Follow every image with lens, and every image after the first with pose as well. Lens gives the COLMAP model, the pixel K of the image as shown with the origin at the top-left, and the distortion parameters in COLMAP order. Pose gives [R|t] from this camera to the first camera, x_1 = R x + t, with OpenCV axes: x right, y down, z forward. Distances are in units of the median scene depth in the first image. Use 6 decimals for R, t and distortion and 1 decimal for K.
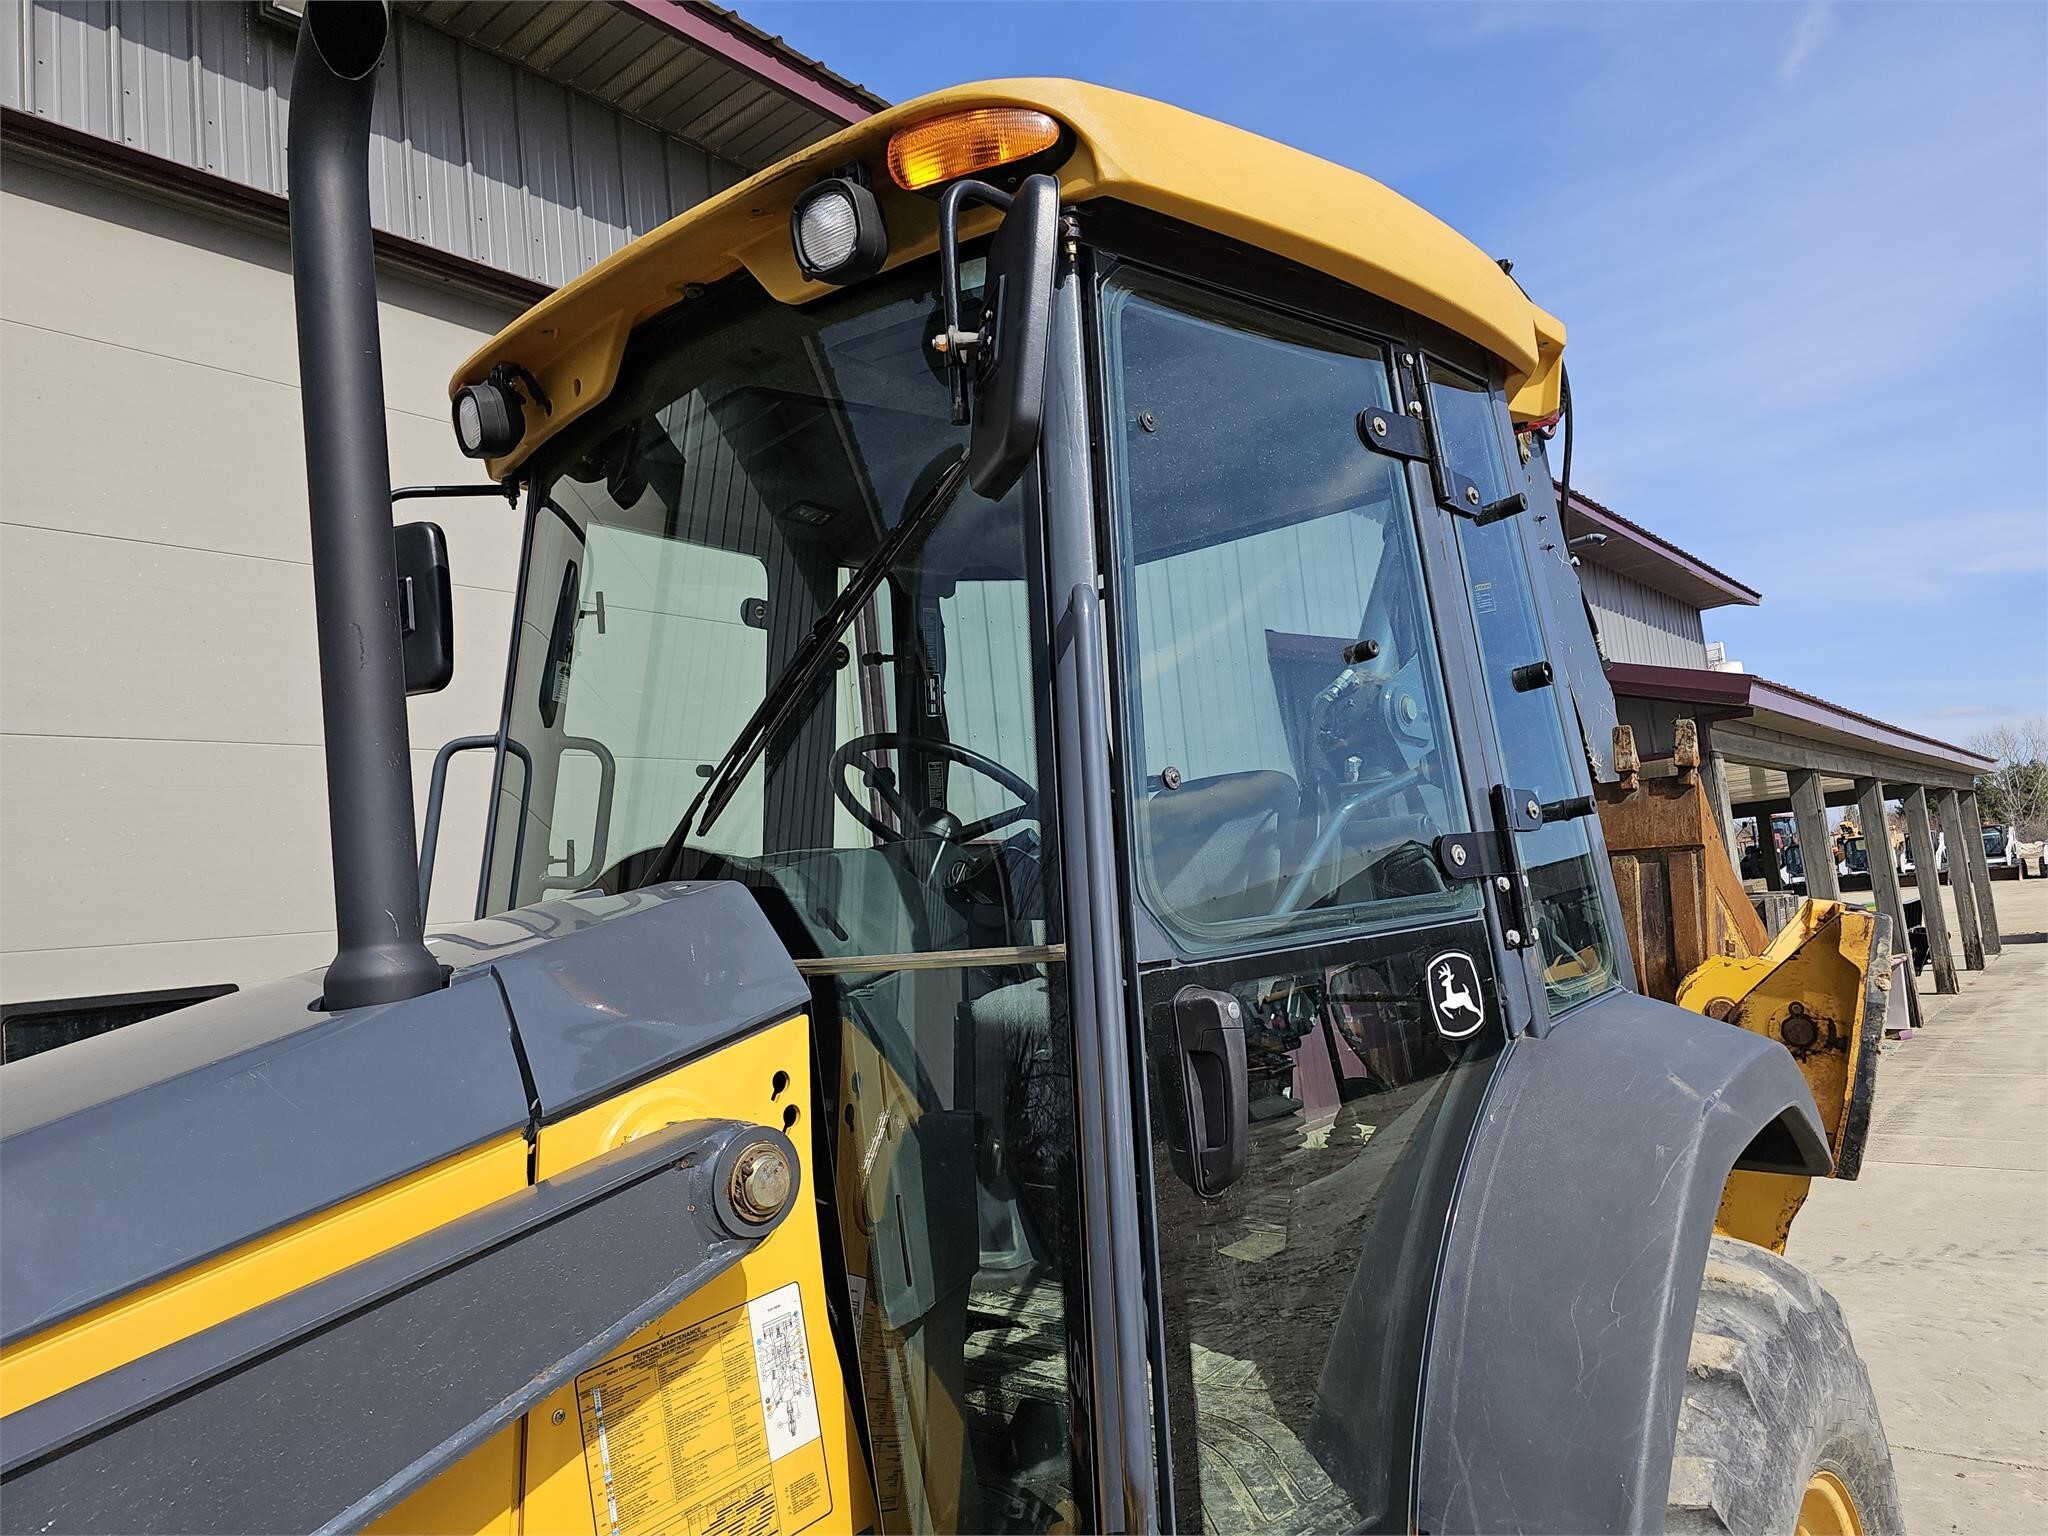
lens RADIAL K [[1388.6, 0, 1038.4], [0, 1388.6, 771.3], [0, 0, 1]] dist [0.057860, -0.053098]
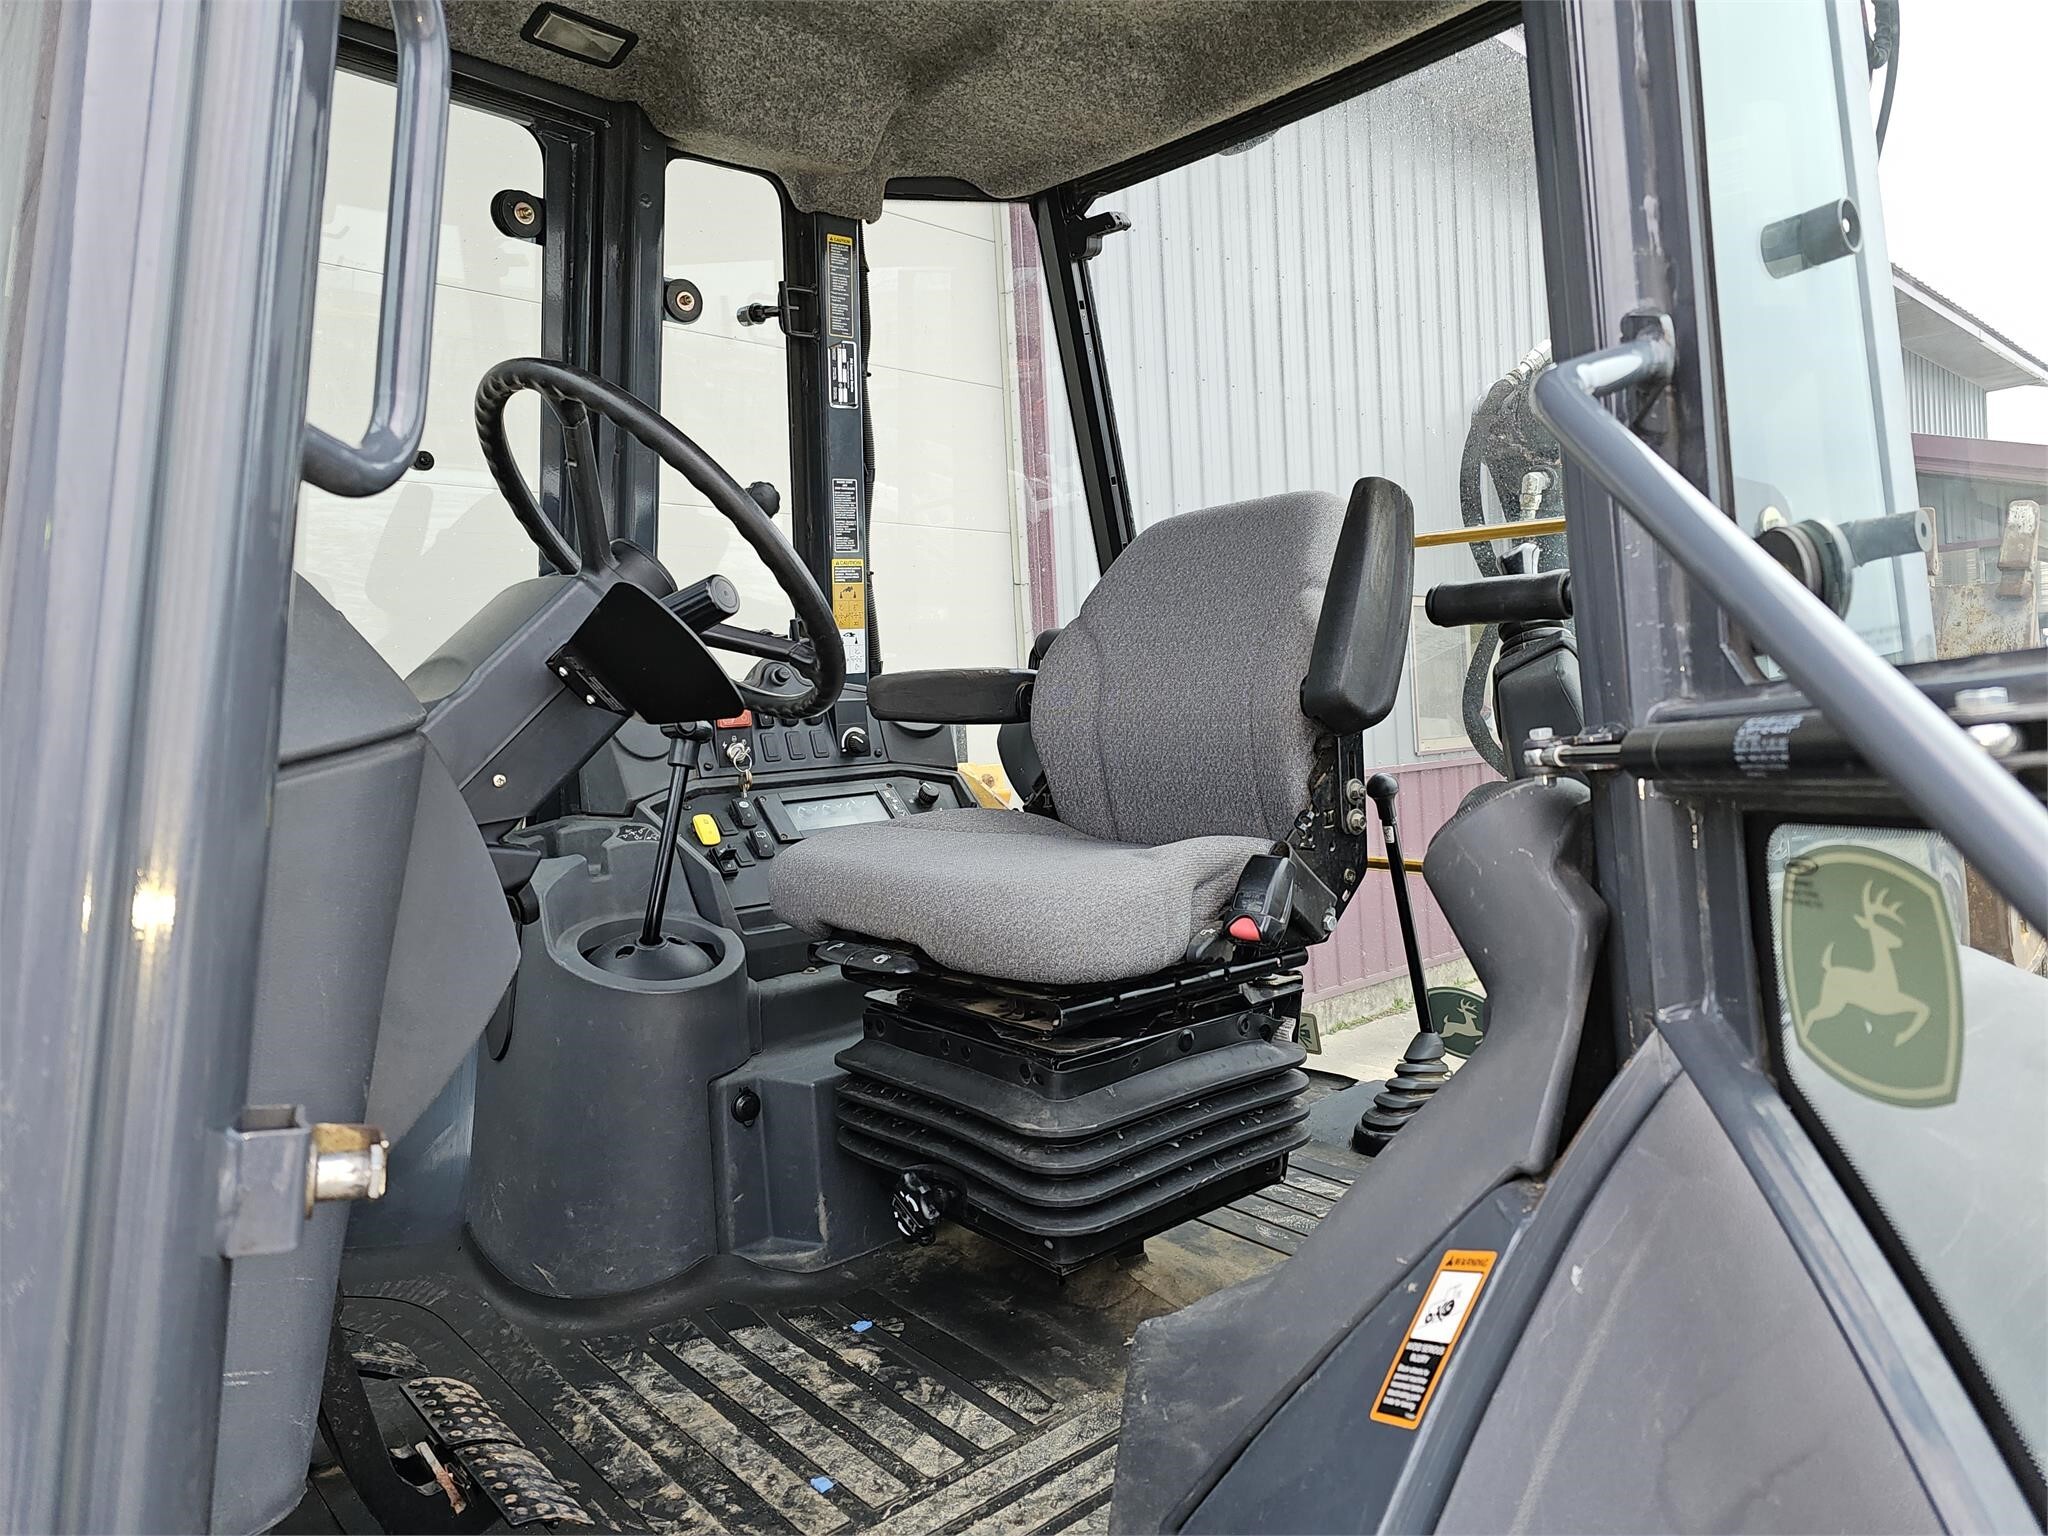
lens RADIAL K [[1379.9, 0, 1049.6], [0, 1379.9, 727.5], [0, 0, 1]] dist [0.066708, -0.000665]
pose [[0.987479, 0.057581, -0.146865, 0.222264], [-0.040268, 0.992167, 0.118250, 0.051392], [0.152524, -0.110855, 0.982063, 0.588361]]
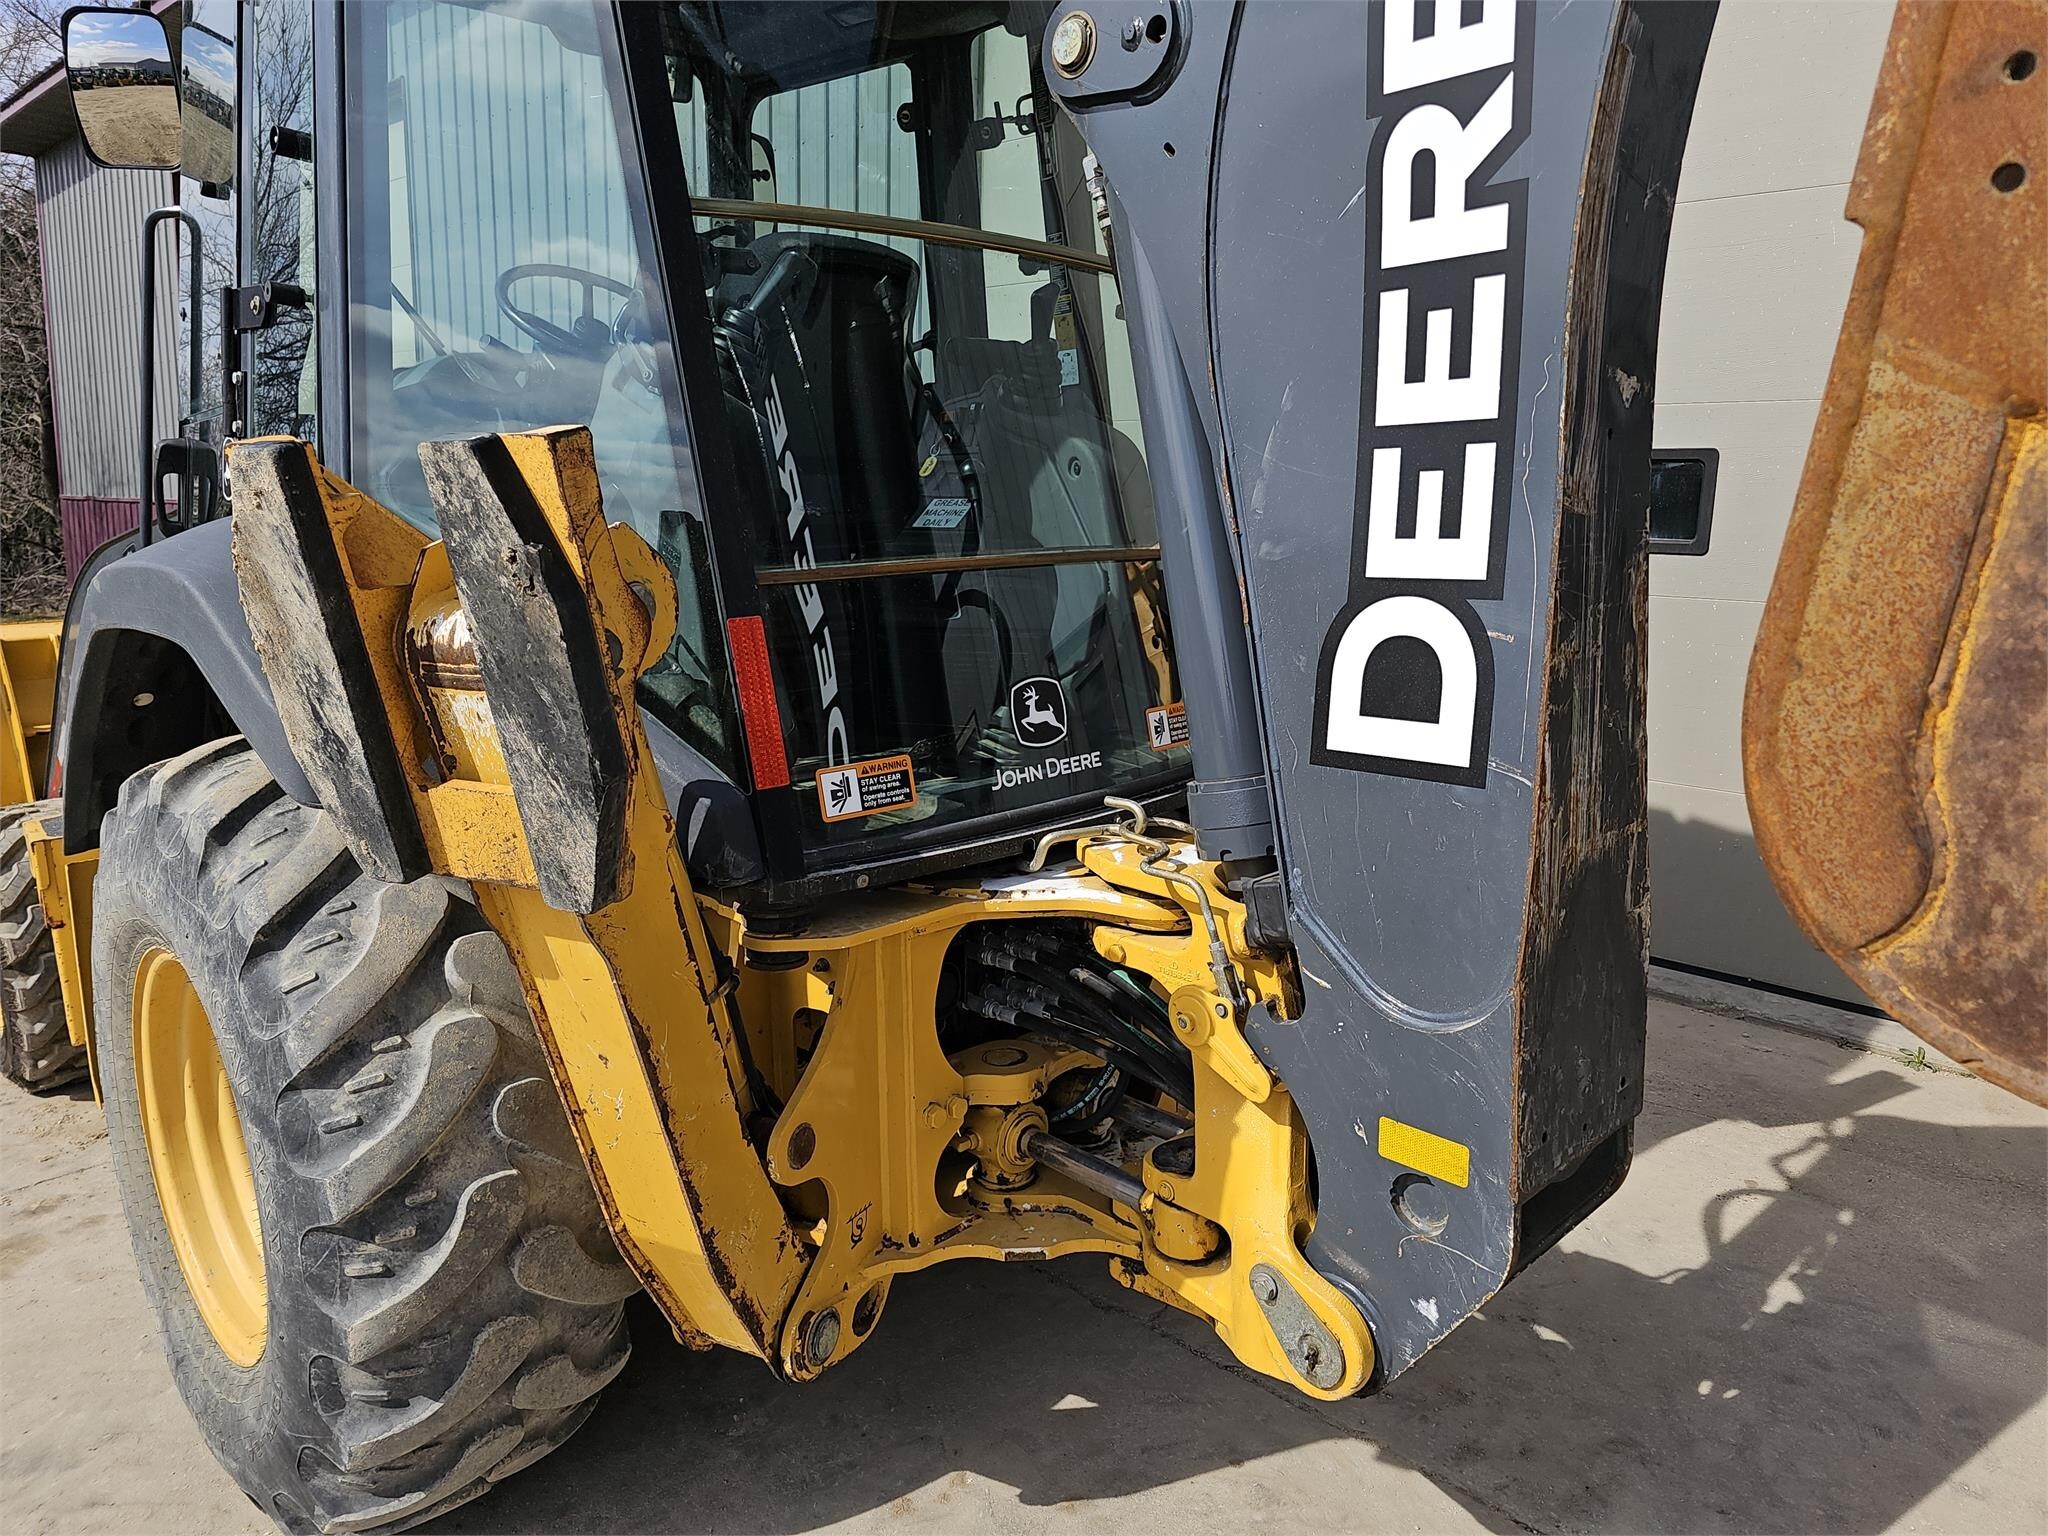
lens RADIAL K [[1388.7, 0, 1018.6], [0, 1388.7, 765.8], [0, 0, 1]] dist [0.052662, -0.046674]
pose [[-0.084538, 0.275560, -0.957559, 1.530632], [0.084220, 0.959537, 0.268693, 0.134014], [0.992855, -0.057931, -0.104325, 1.809579]]
